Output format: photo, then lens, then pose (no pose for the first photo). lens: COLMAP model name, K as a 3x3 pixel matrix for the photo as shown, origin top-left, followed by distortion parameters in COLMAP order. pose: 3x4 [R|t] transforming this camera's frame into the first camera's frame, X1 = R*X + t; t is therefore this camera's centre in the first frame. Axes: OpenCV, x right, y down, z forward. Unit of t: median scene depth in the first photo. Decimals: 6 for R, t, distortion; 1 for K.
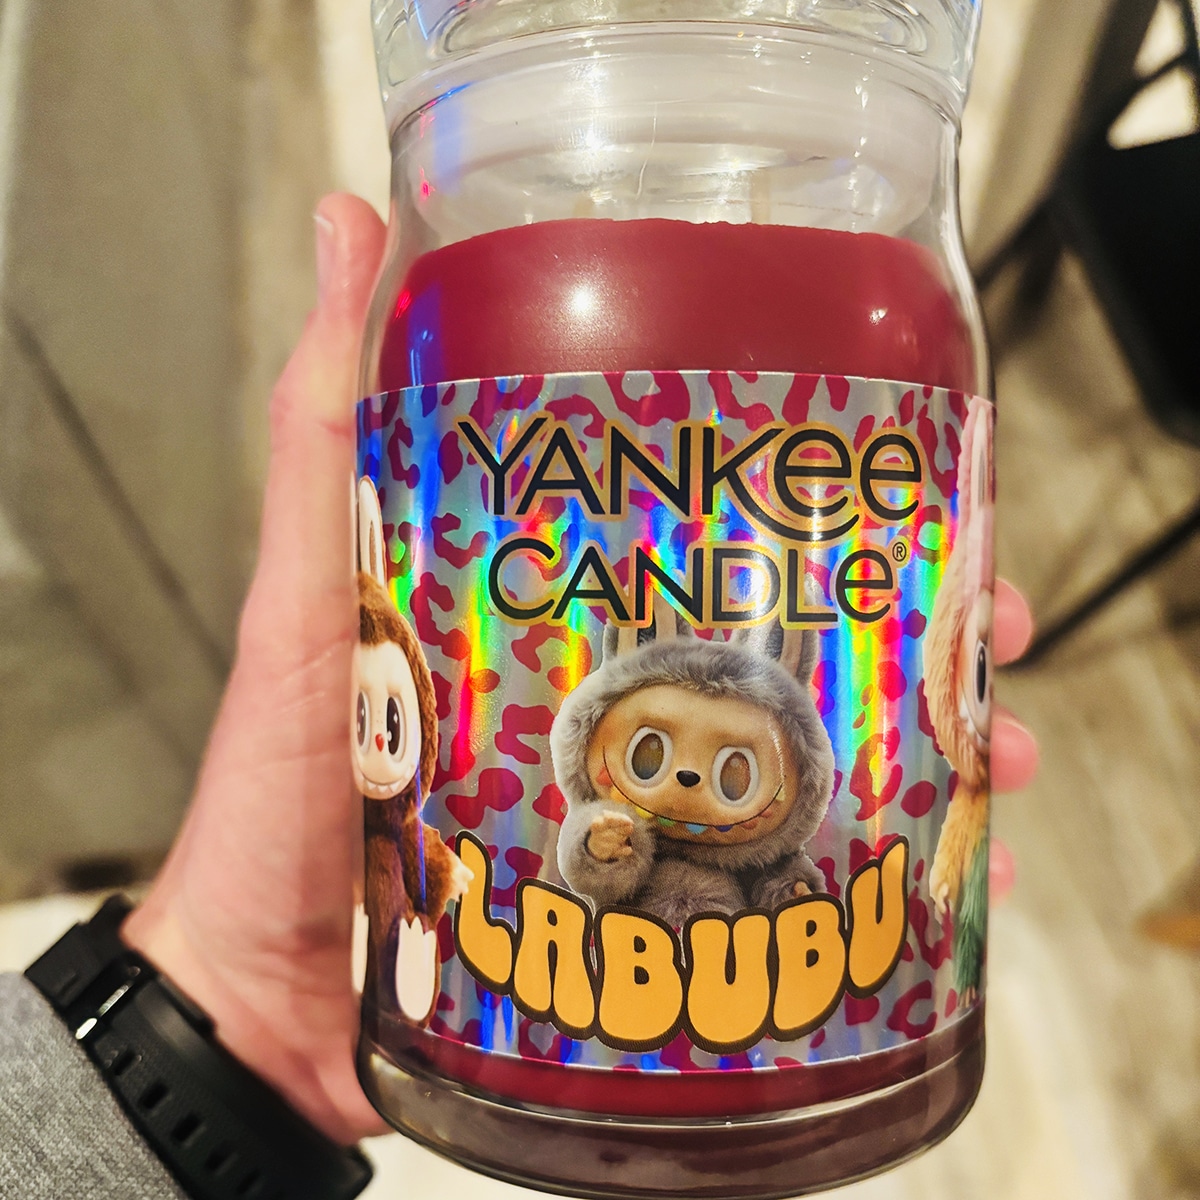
lens RADIAL K [[1256.7, 0, 600.0], [0, 1256.7, 600.0], [0, 0, 1]] dist [0.080428, -0.590768]
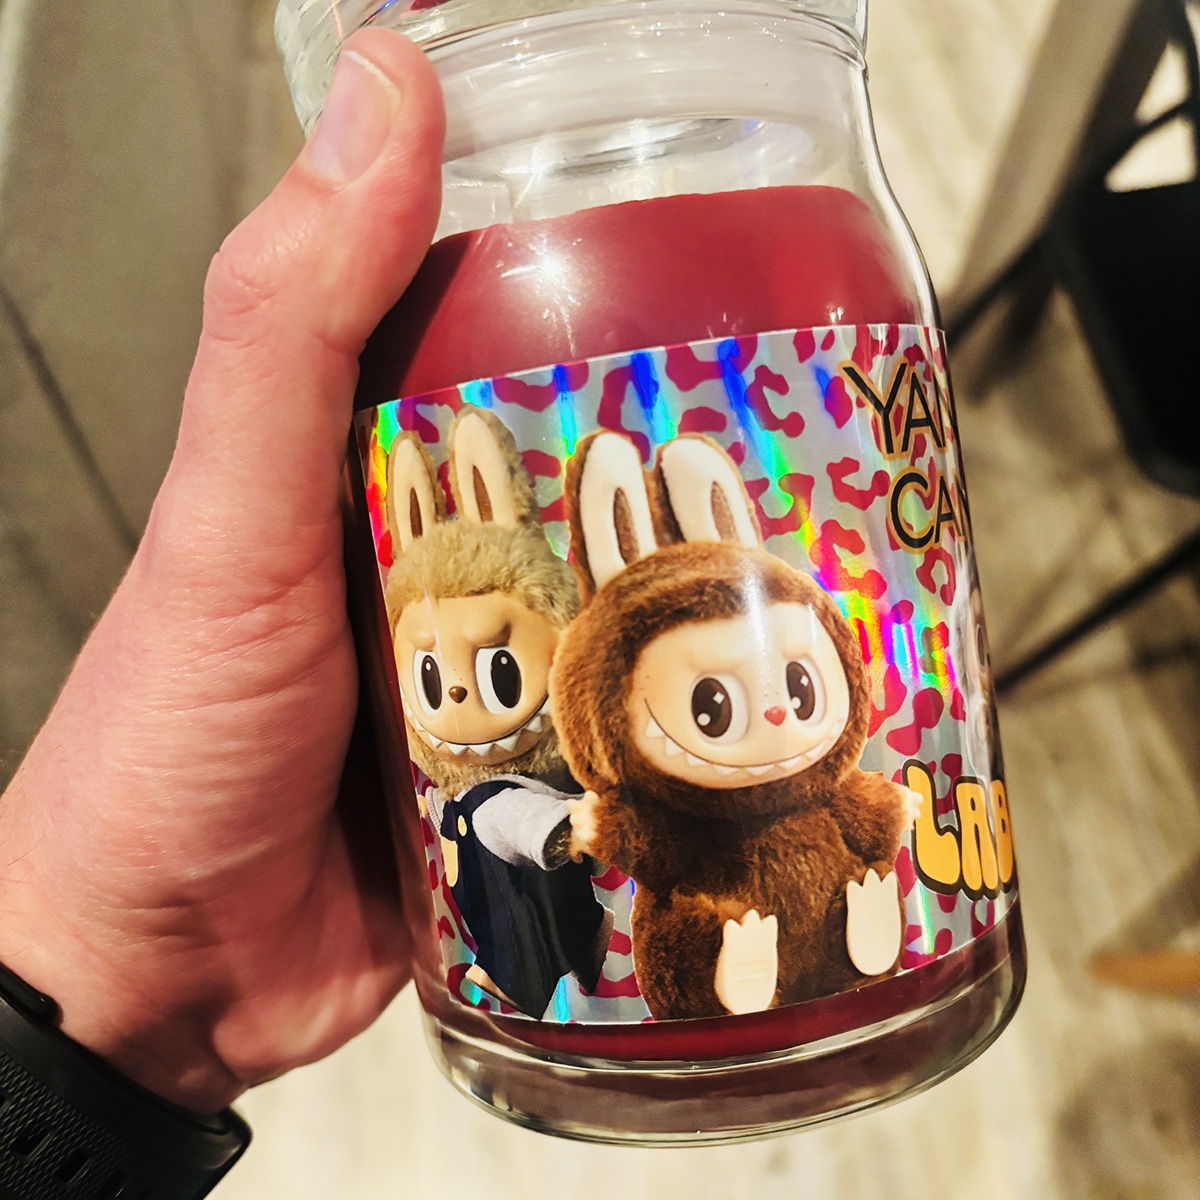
lens RADIAL K [[1256.7, 0, 600.0], [0, 1256.7, 600.0], [0, 0, 1]] dist [0.080428, -0.590768]
pose [[0.406119, -0.126951, 0.904959, -1.160433], [0.177022, 0.982474, 0.058383, -0.052078], [-0.896510, 0.136488, 0.421474, 0.792463]]
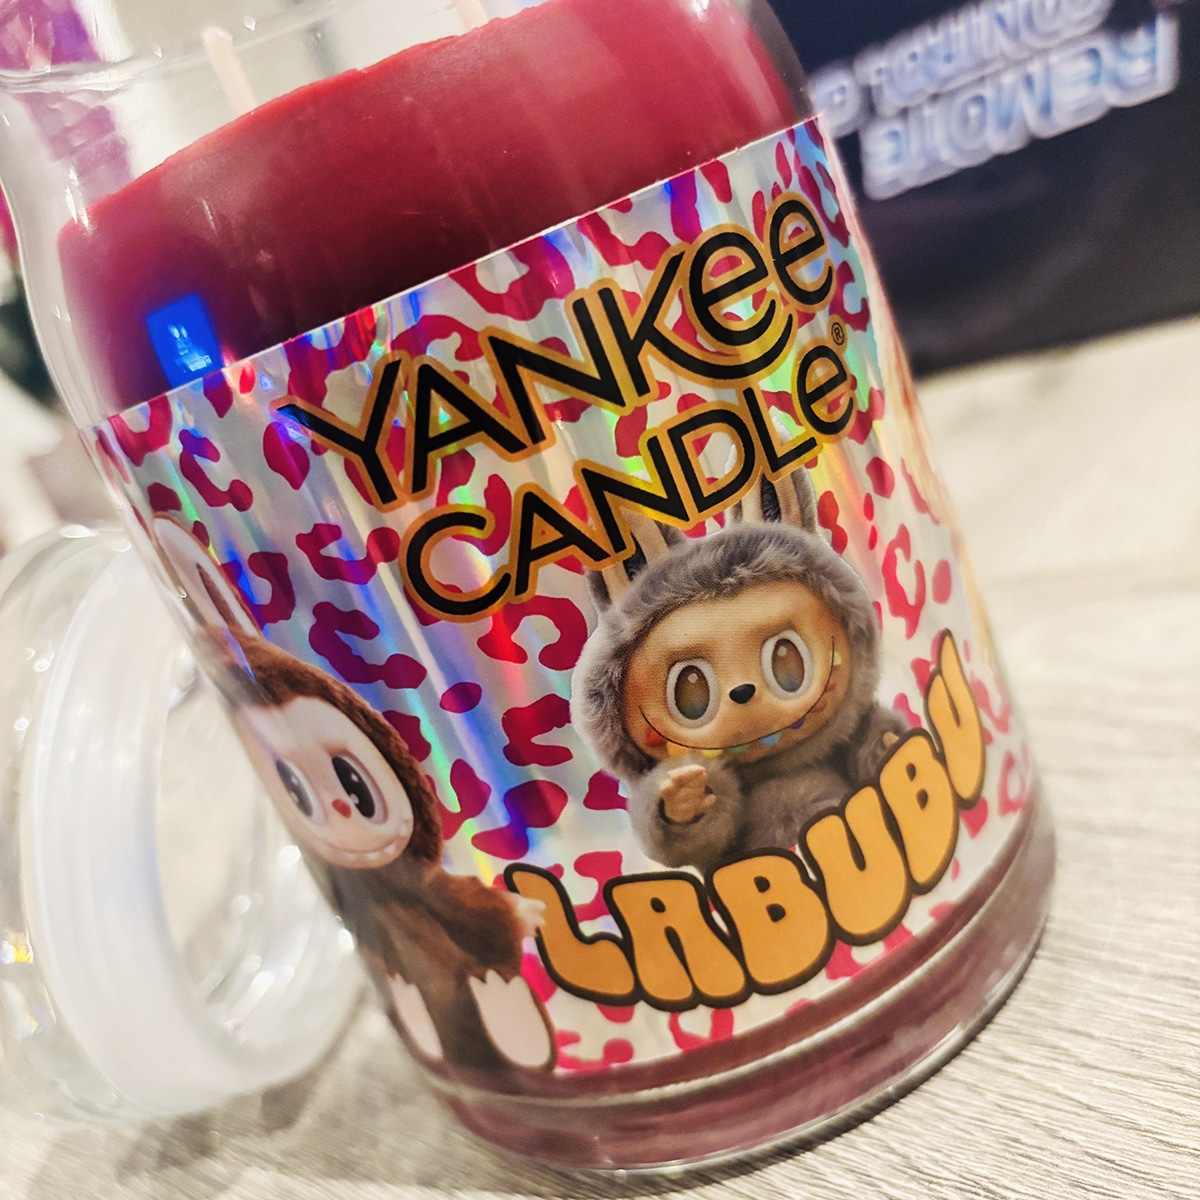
lens RADIAL K [[1256.7, 0, 600.0], [0, 1256.7, 600.0], [0, 0, 1]] dist [0.080428, -0.590768]
pose [[0.869606, -0.446405, 0.210968, -0.157362], [0.390324, 0.883215, 0.259958, -0.164030], [-0.302377, -0.143715, 0.942292, 0.238601]]
